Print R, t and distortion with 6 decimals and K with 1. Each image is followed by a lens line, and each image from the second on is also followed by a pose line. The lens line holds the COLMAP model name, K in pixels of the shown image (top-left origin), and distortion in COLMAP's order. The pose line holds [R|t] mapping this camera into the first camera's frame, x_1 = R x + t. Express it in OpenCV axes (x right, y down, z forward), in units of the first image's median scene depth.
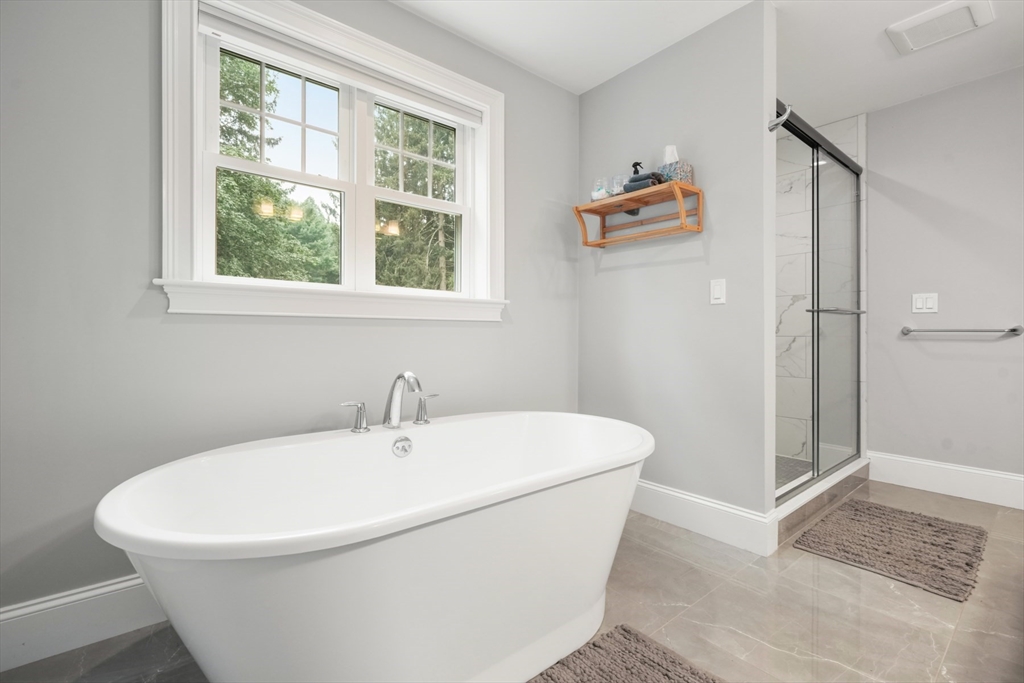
lens RADIAL K [[453.0, 0, 489.8], [0, 453.0, 330.4], [0, 0, 1]] dist [-0.001300, 0.000076]
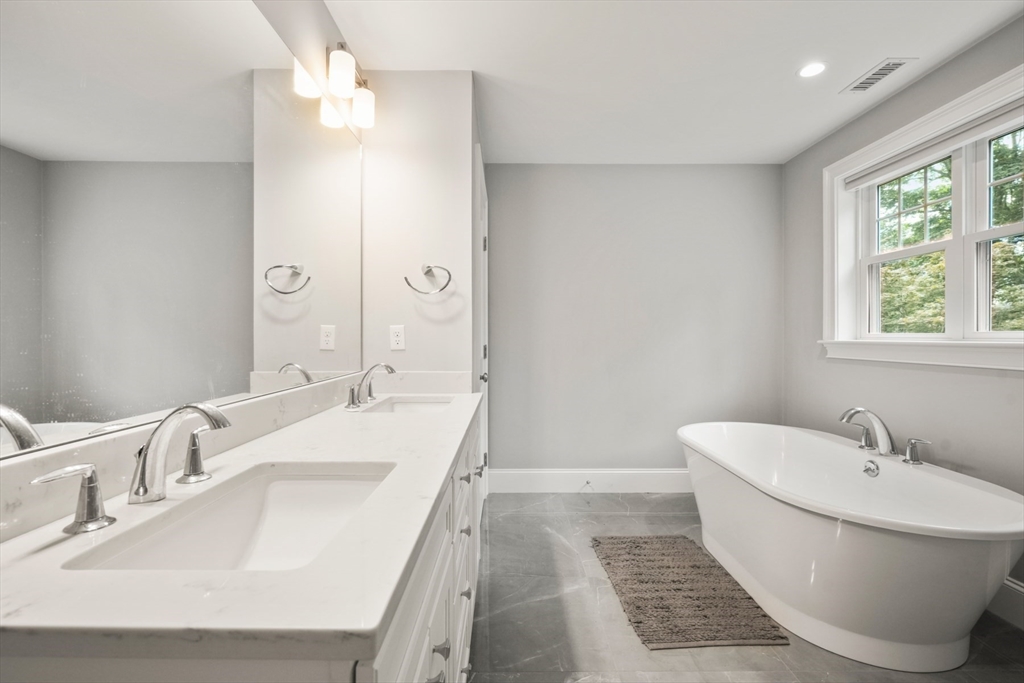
lens RADIAL K [[453.0, 0, 507.9], [0, 453.0, 342.6], [0, 0, 1]] dist [-0.001300, 0.000076]
pose [[-0.622430, 0.006082, -0.782652, 1.622567], [0.008114, 0.999966, 0.001318, -0.117914], [0.782634, -0.005530, -0.622458, 1.152825]]
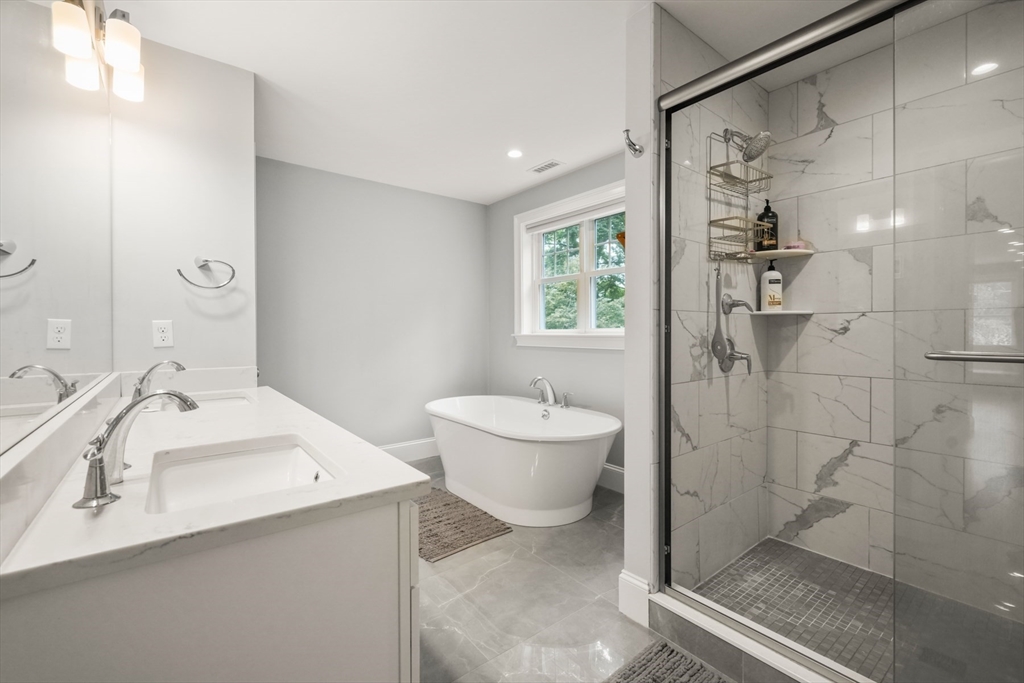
lens RADIAL K [[435.3, 0, 517.1], [0, 435.3, 343.7], [0, 0, 1]] dist [-0.004978, 0.000112]
pose [[-0.004700, 0.023969, -0.999702, 1.969018], [0.015831, 0.999589, 0.023892, -0.119031], [0.999864, -0.015714, -0.005077, 1.031791]]
